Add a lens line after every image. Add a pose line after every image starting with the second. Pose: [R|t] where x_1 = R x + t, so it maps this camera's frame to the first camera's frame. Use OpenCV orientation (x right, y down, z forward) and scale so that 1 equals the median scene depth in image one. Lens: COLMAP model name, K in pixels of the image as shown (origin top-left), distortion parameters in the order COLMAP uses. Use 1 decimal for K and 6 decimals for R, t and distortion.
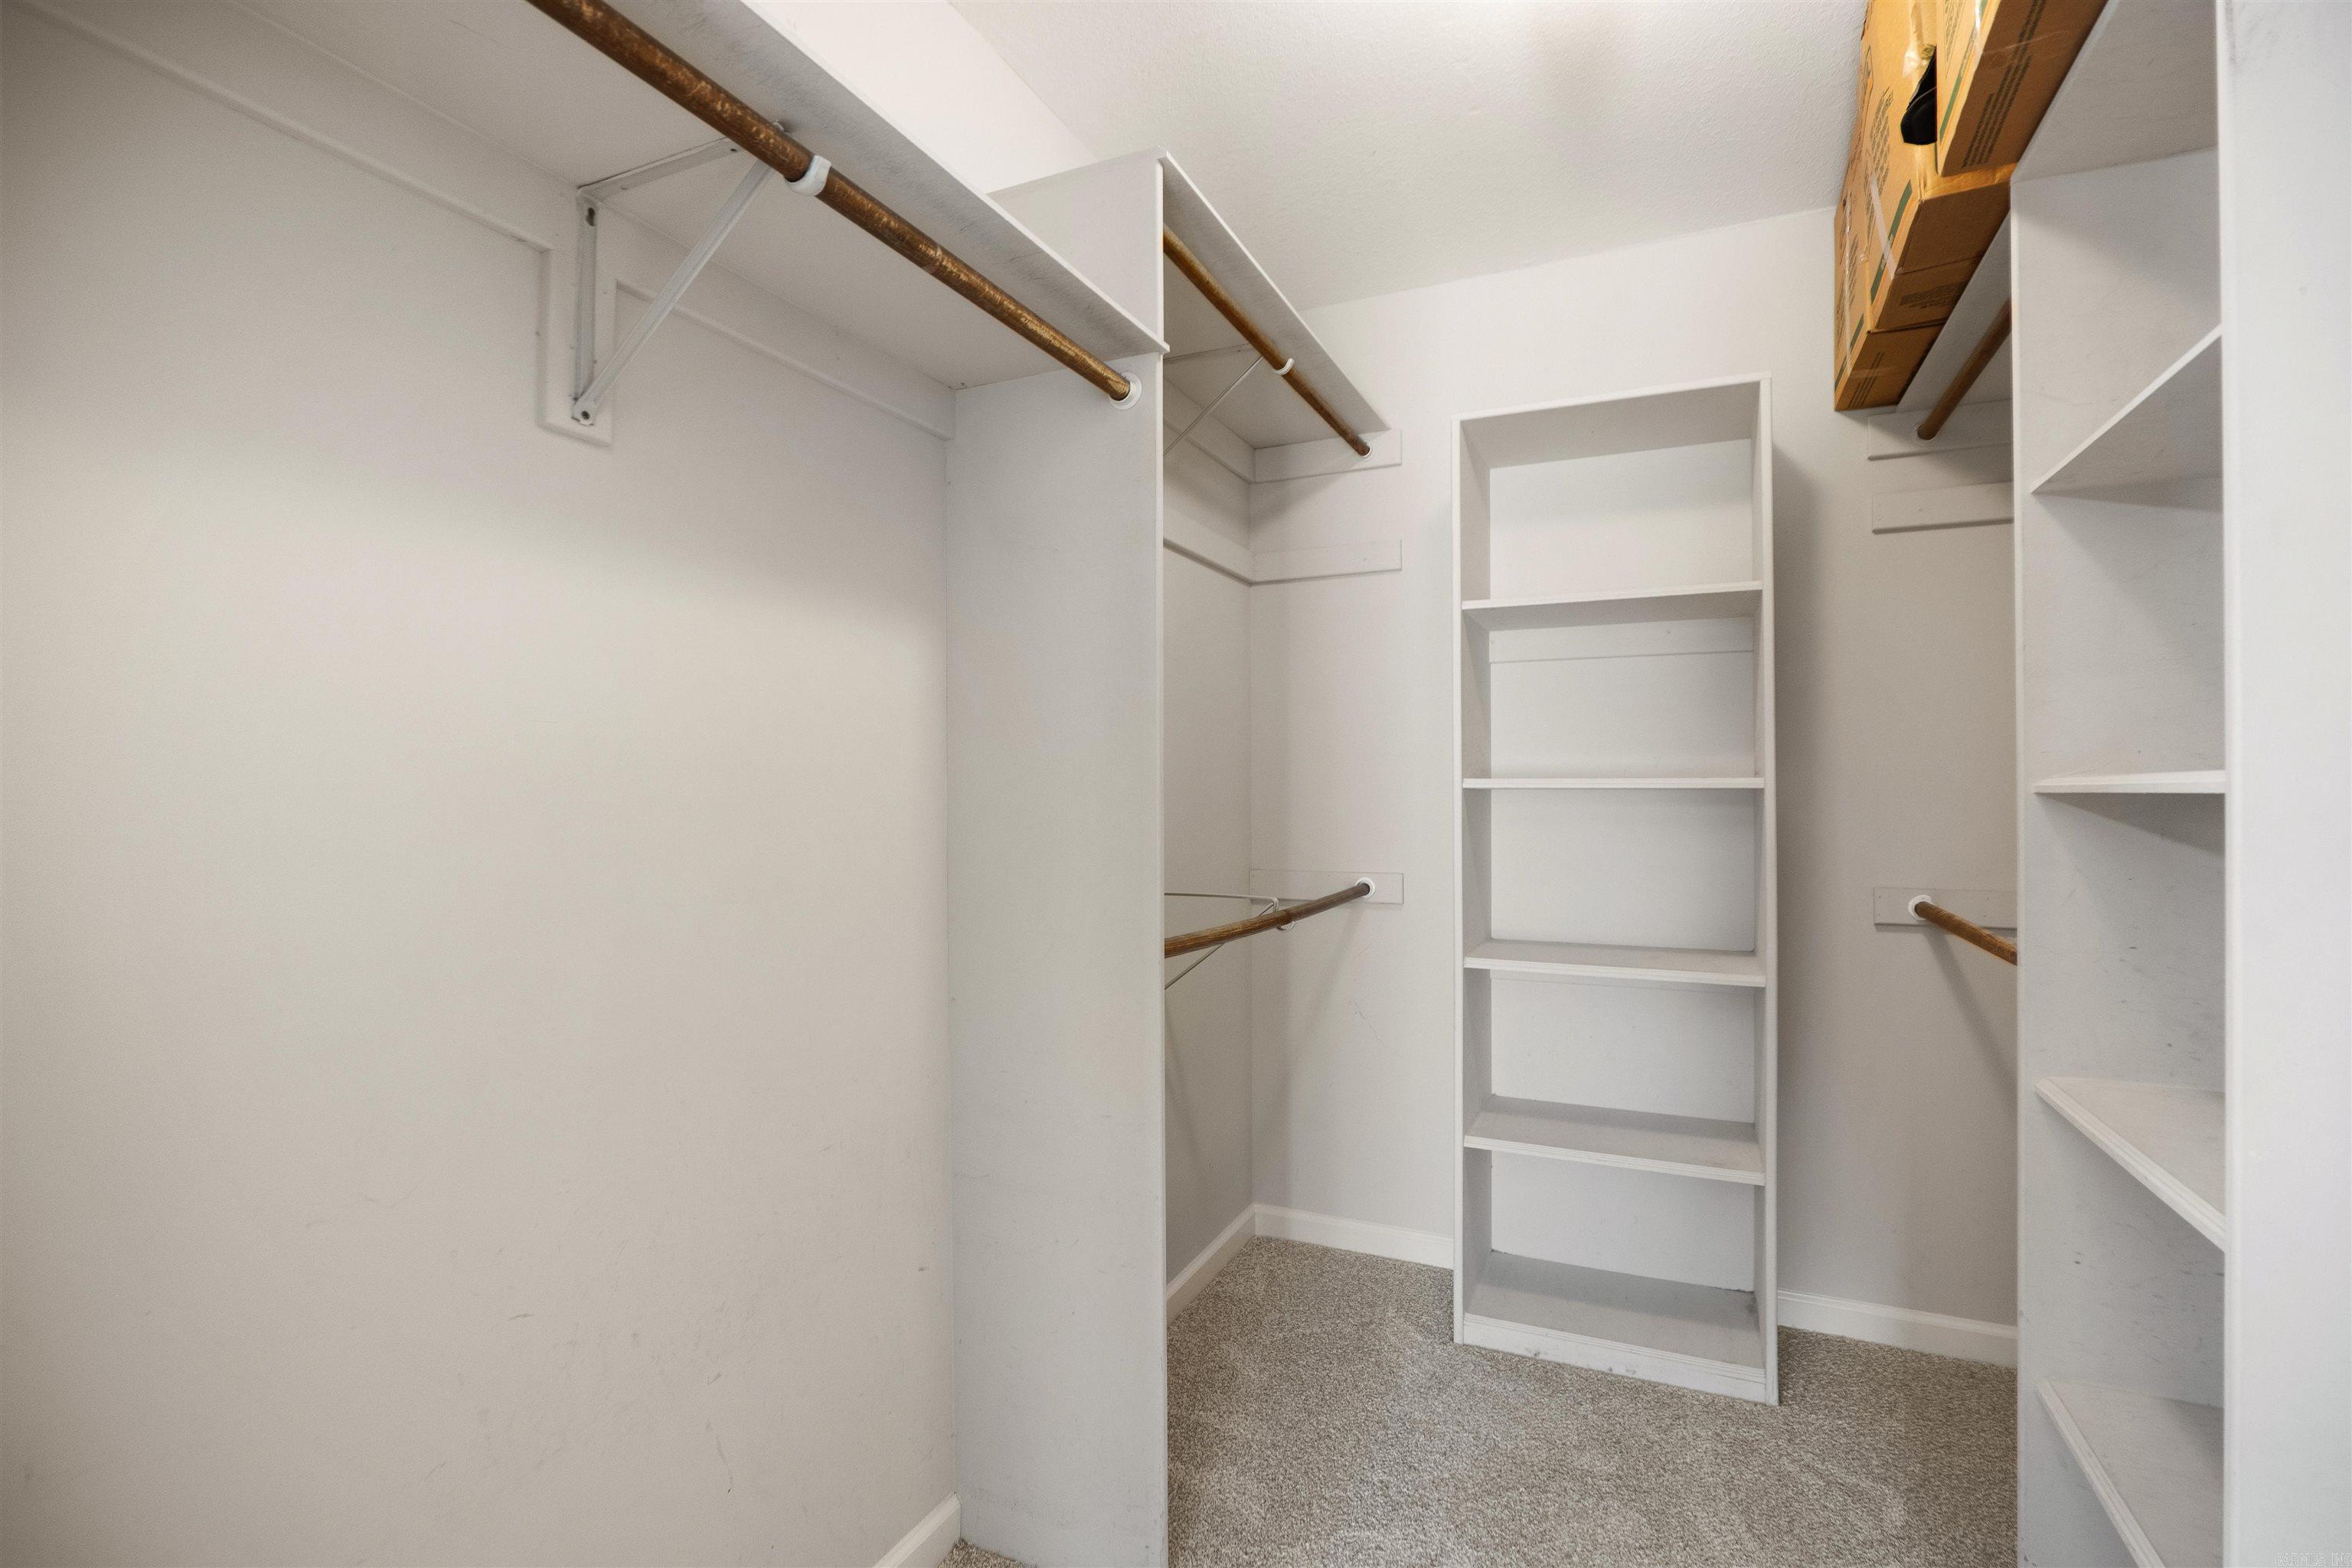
lens RADIAL K [[1110.7, 0, 1190.4], [0, 1110.7, 781.5], [0, 0, 1]] dist [-0.020250, 0.006050]
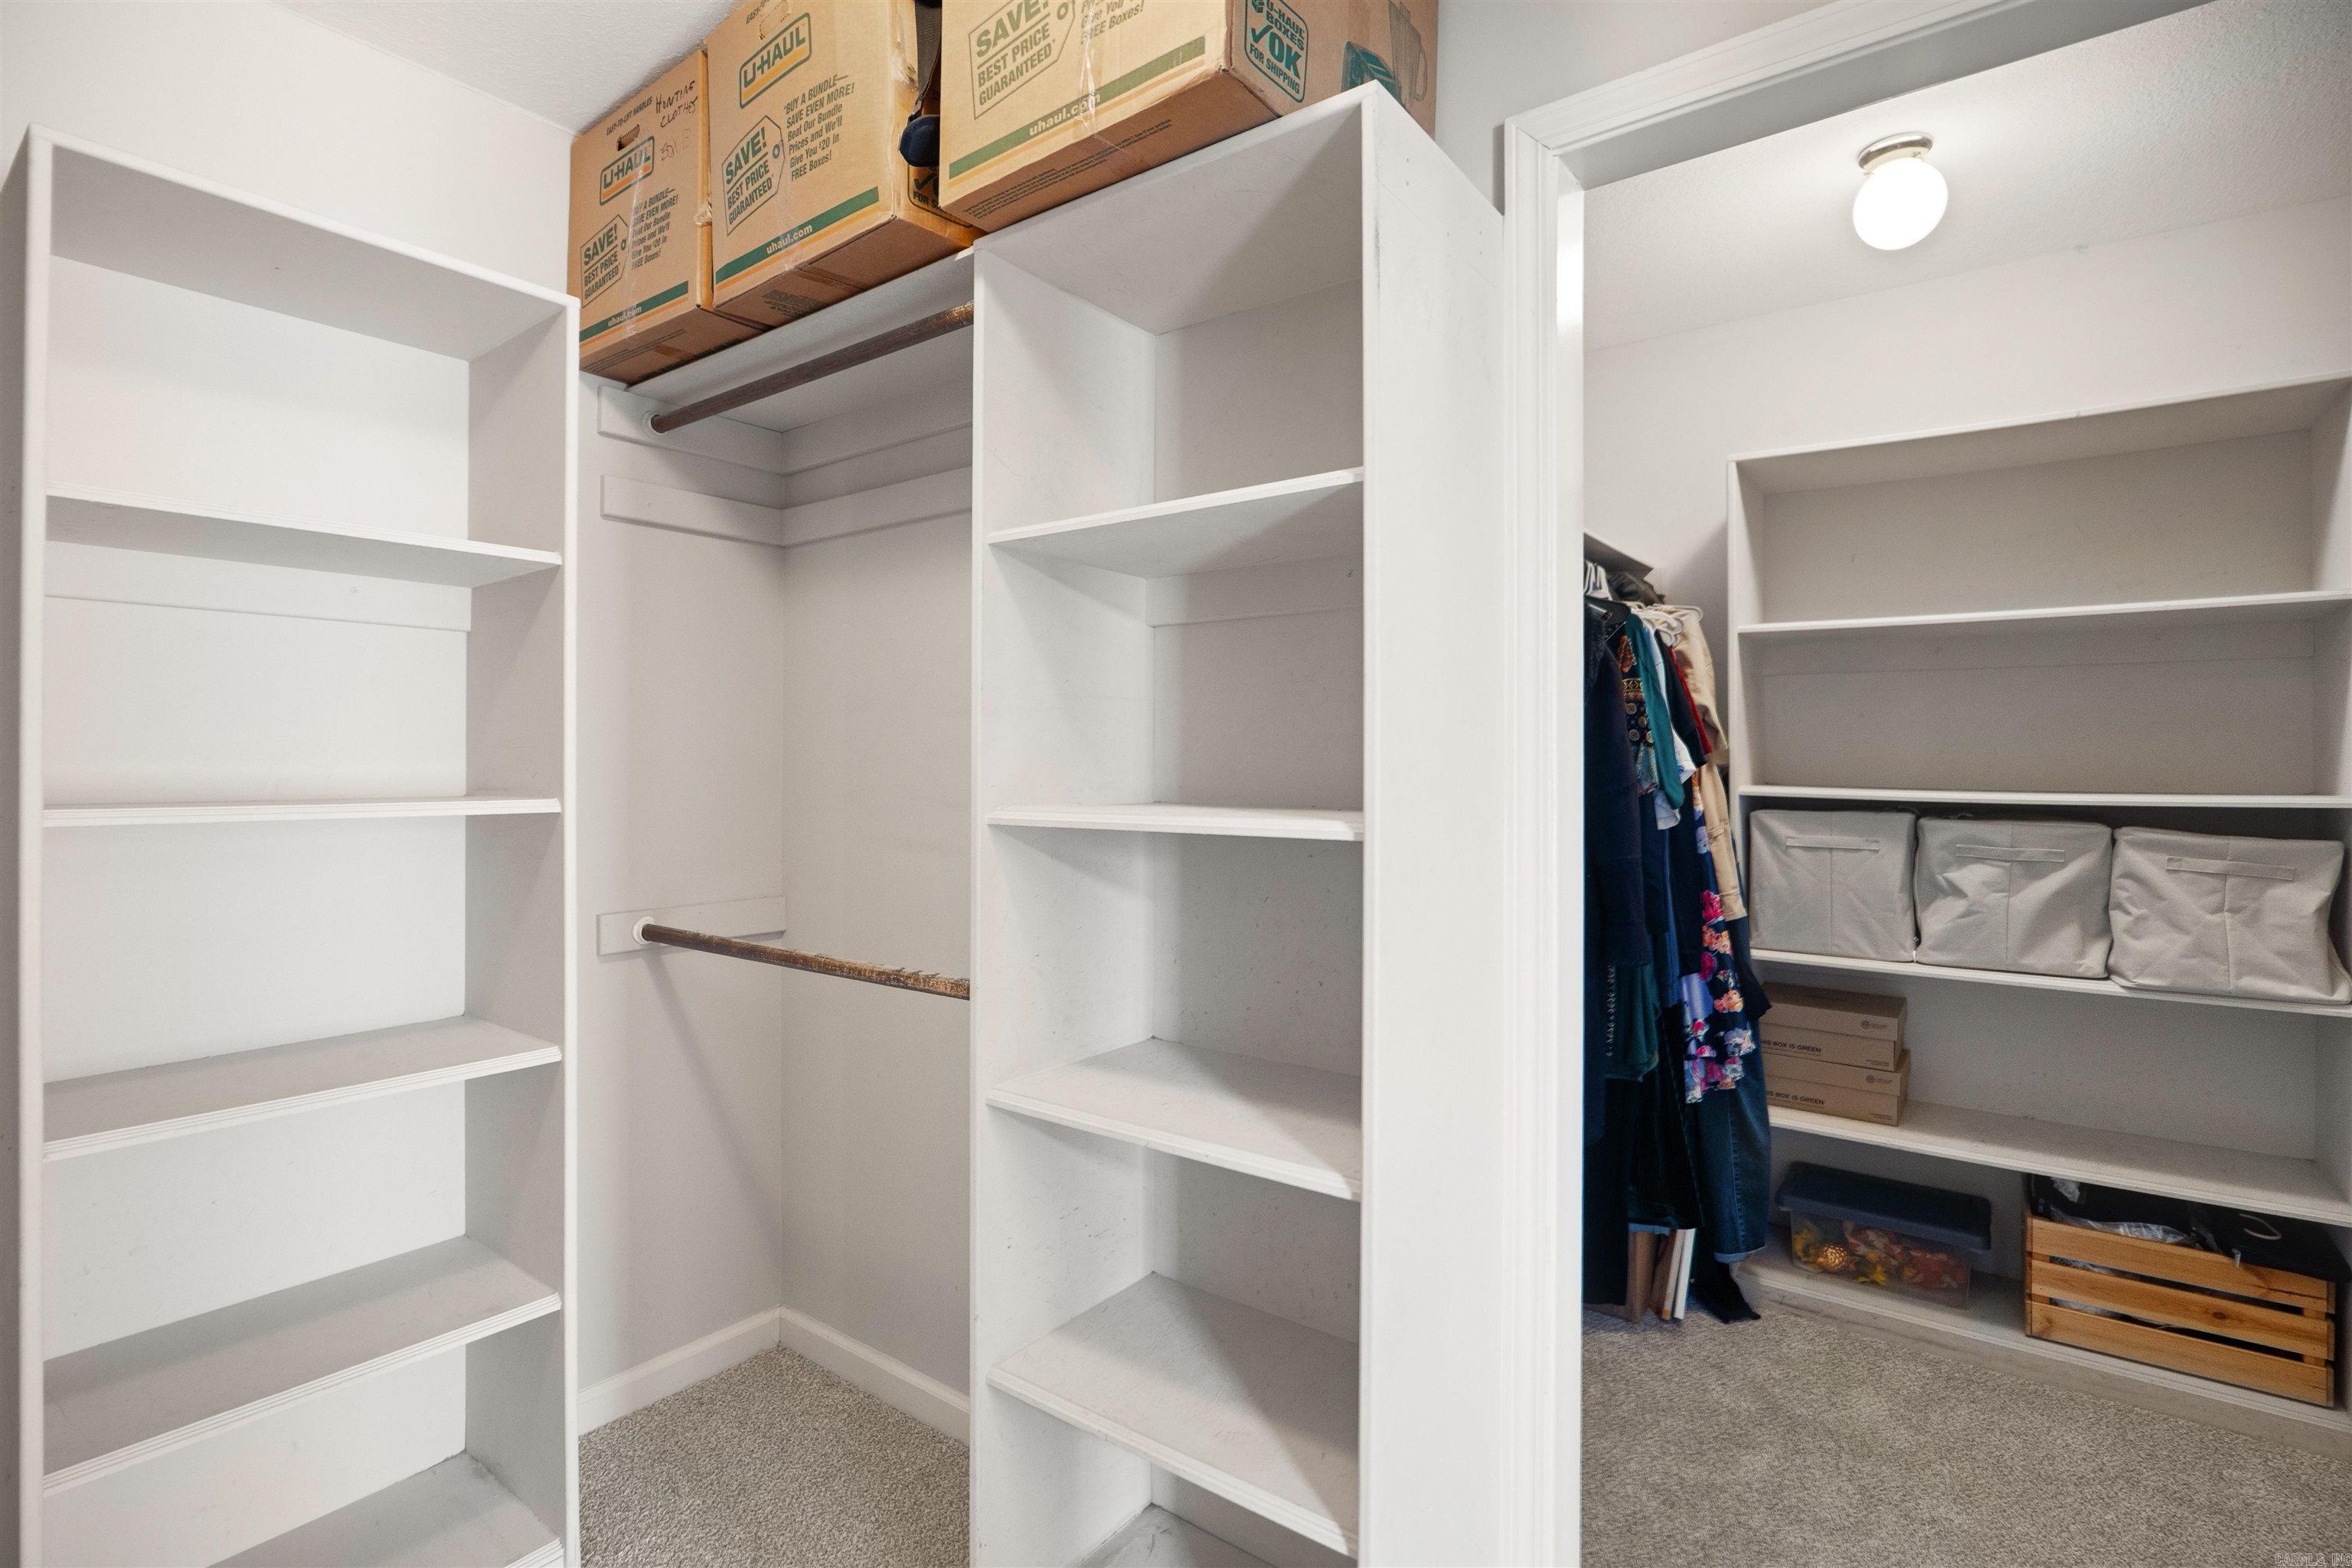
lens RADIAL K [[1110.7, 0, 1149.4], [0, 1110.7, 746.5], [0, 0, 1]] dist [-0.020250, 0.006050]
pose [[0.221765, 0.012725, 0.975017, -0.168007], [-0.007727, 0.999906, -0.011293, -0.036329], [-0.975069, -0.005029, 0.221843, 0.405200]]
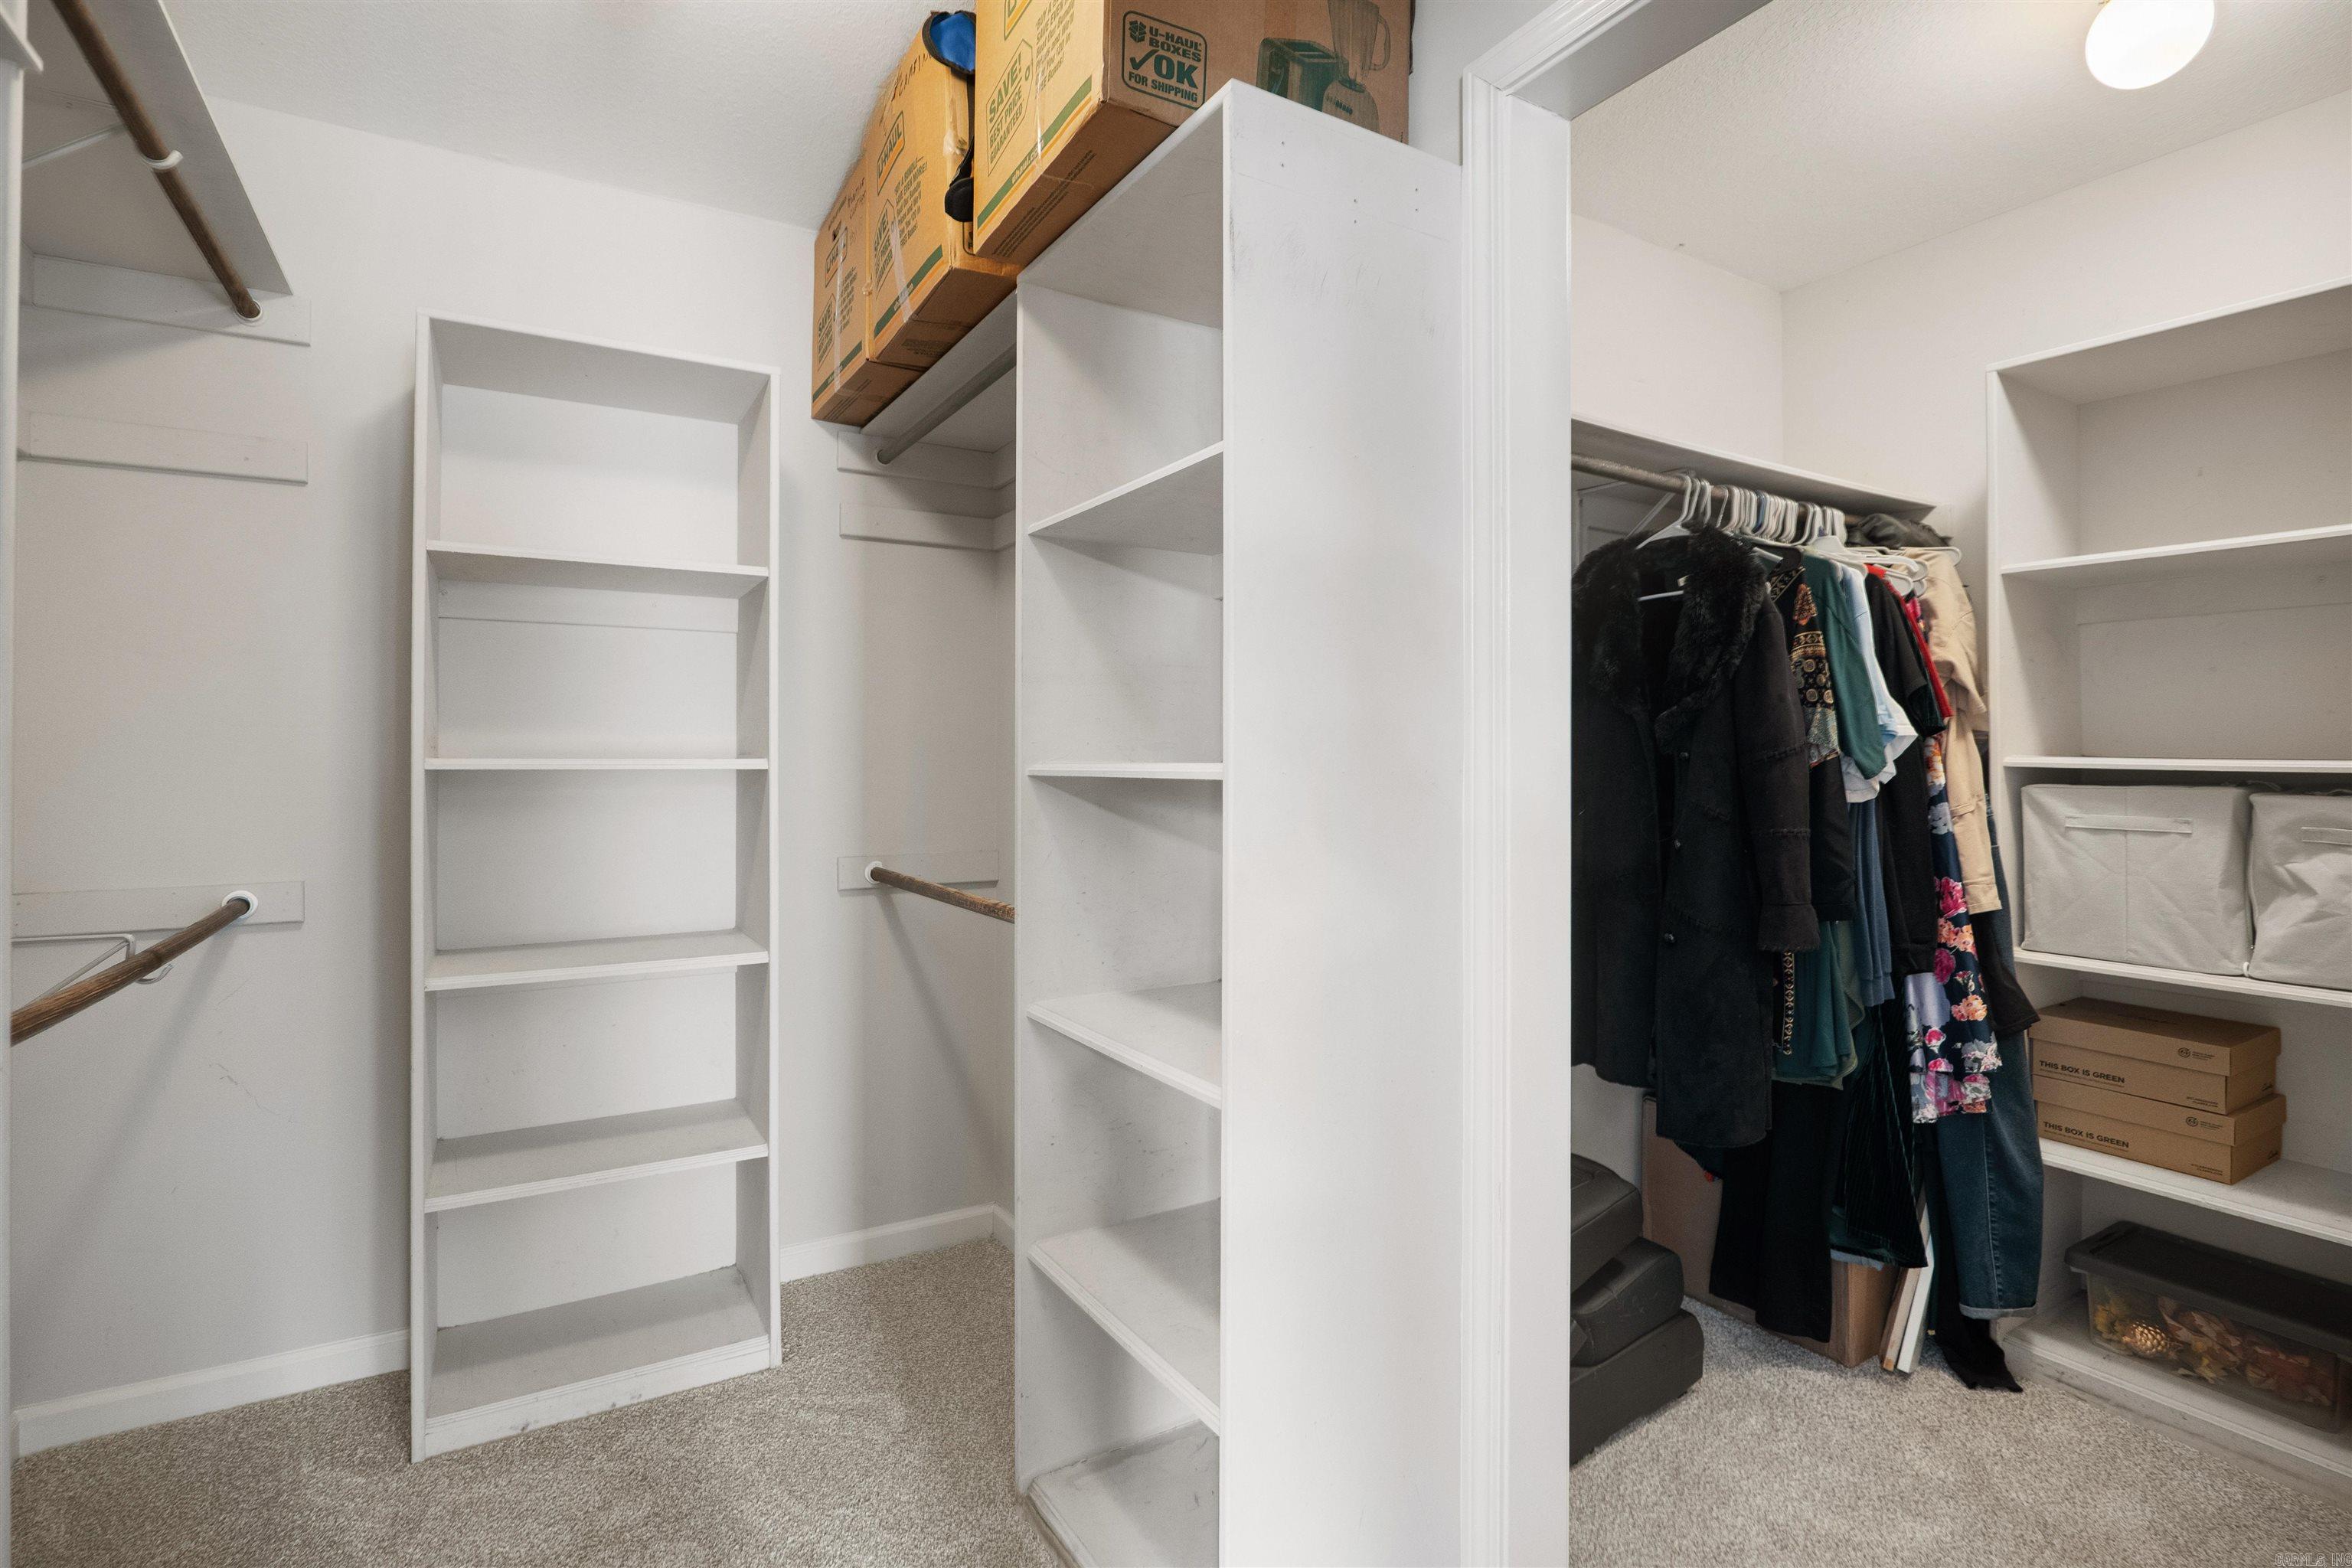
lens RADIAL K [[1110.7, 0, 1169.6], [0, 1110.7, 742.2], [0, 0, 1]] dist [-0.020250, 0.006050]
pose [[0.569088, 0.013298, 0.822169, -0.116629], [-0.005614, 0.999909, -0.012287, -0.008109], [-0.822257, 0.002377, 0.569111, 0.102670]]
